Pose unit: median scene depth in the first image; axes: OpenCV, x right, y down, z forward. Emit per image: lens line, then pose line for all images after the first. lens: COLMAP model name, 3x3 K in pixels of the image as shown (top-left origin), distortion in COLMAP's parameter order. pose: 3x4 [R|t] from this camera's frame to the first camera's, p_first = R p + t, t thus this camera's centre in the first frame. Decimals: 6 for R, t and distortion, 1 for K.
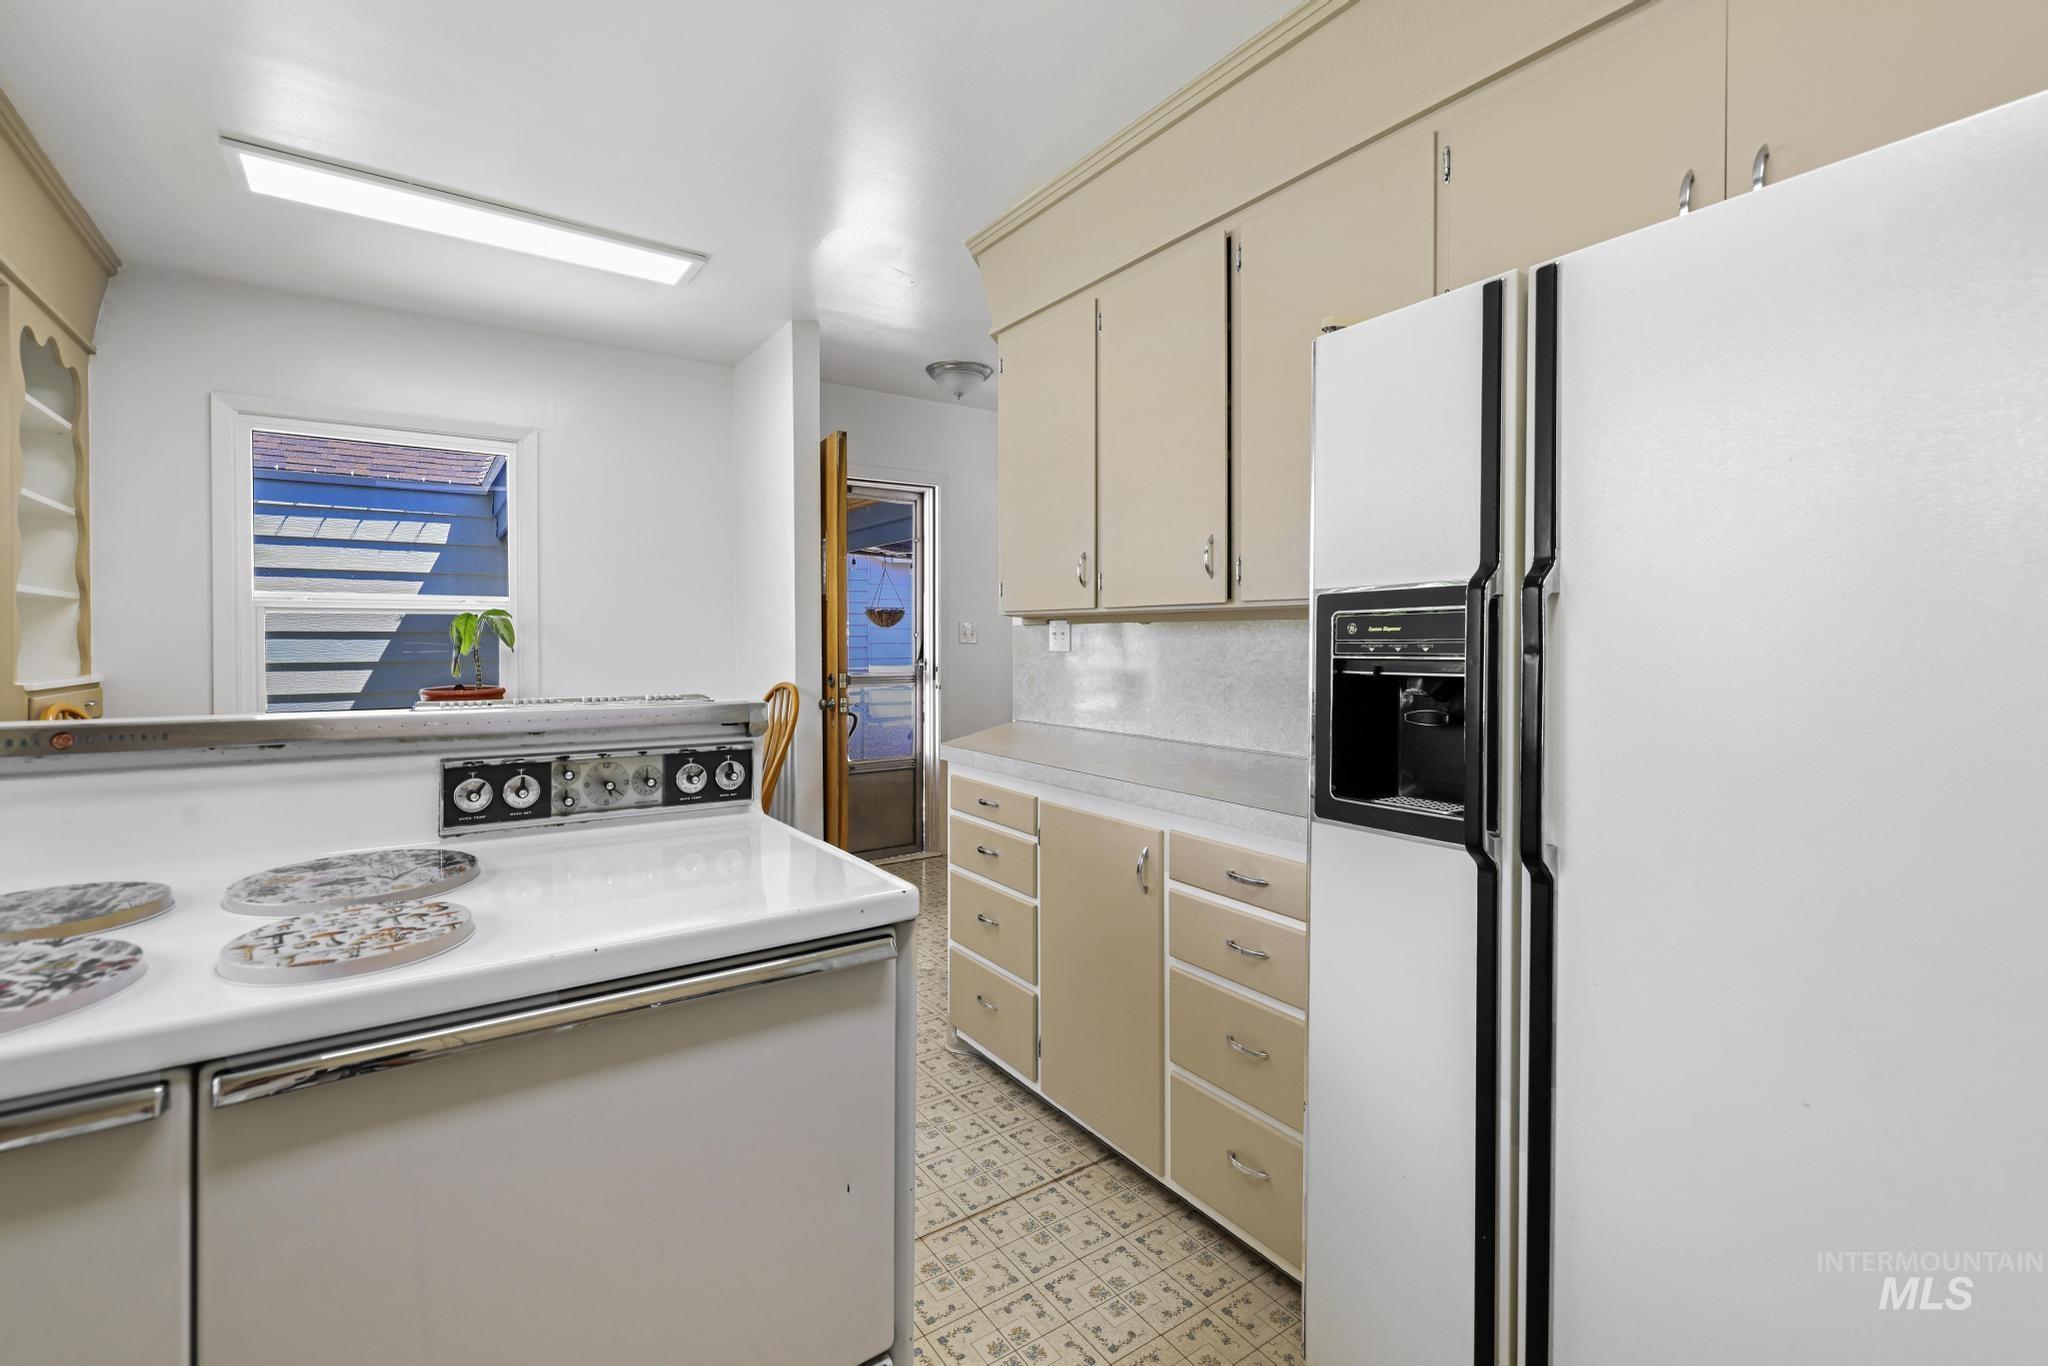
lens RADIAL K [[887.9, 0, 1011.5], [0, 887.9, 654.2], [0, 0, 1]] dist [-0.000325, -0.000135]
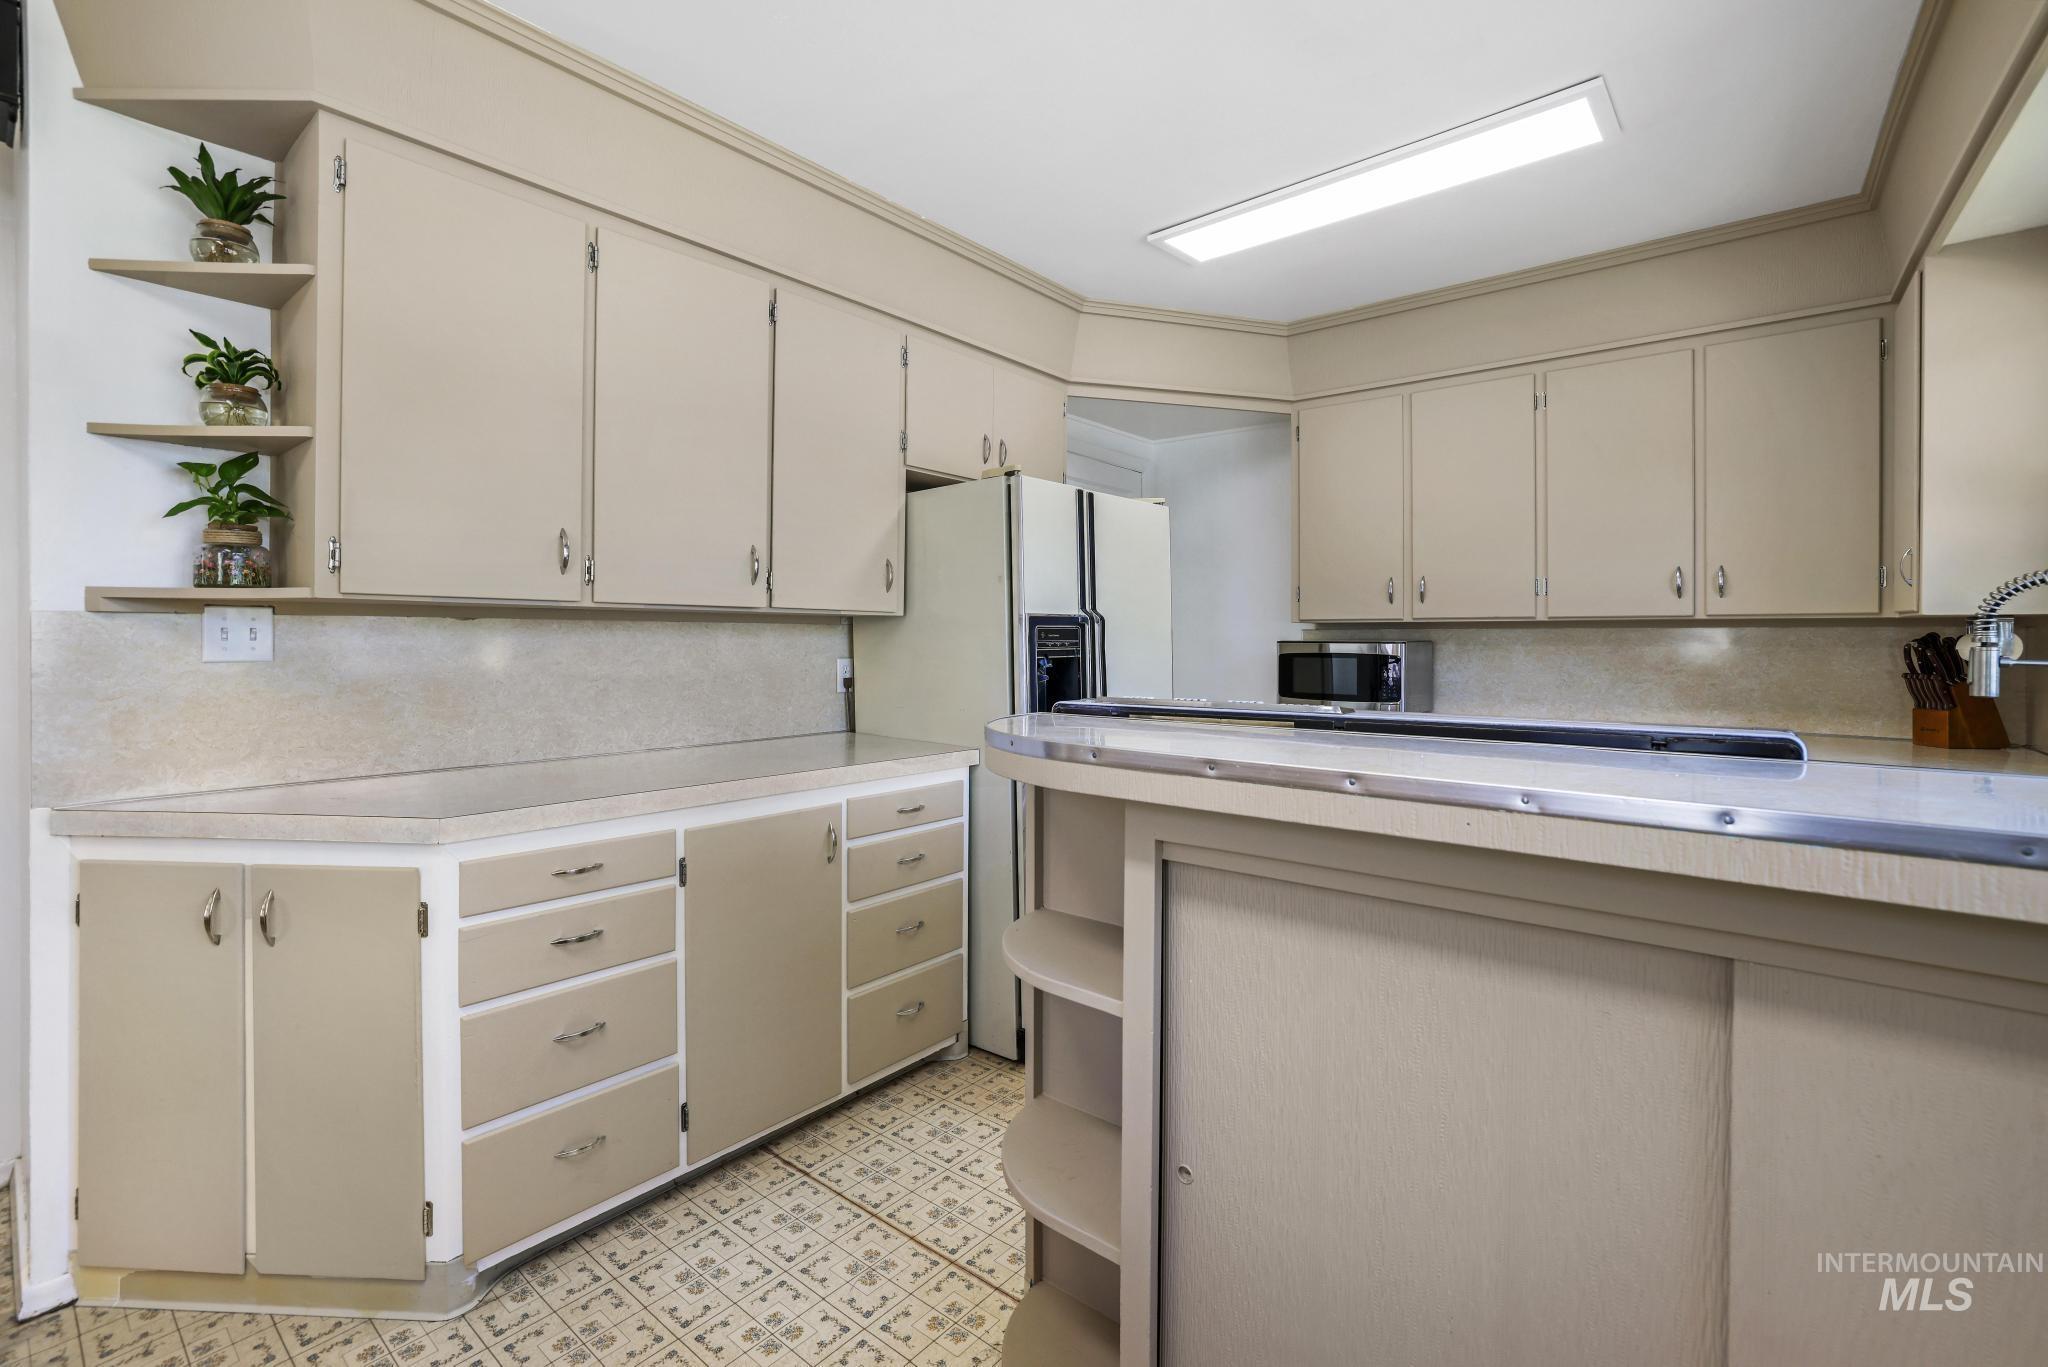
lens RADIAL K [[903.9, 0, 1006.3], [0, 903.9, 680.6], [0, 0, 1]] dist [-0.002721, -0.000230]
pose [[-0.265174, -0.042705, 0.963254, -0.855927], [0.015034, 0.998714, 0.048416, -0.014631], [-0.964083, 0.027320, -0.264191, 0.905941]]
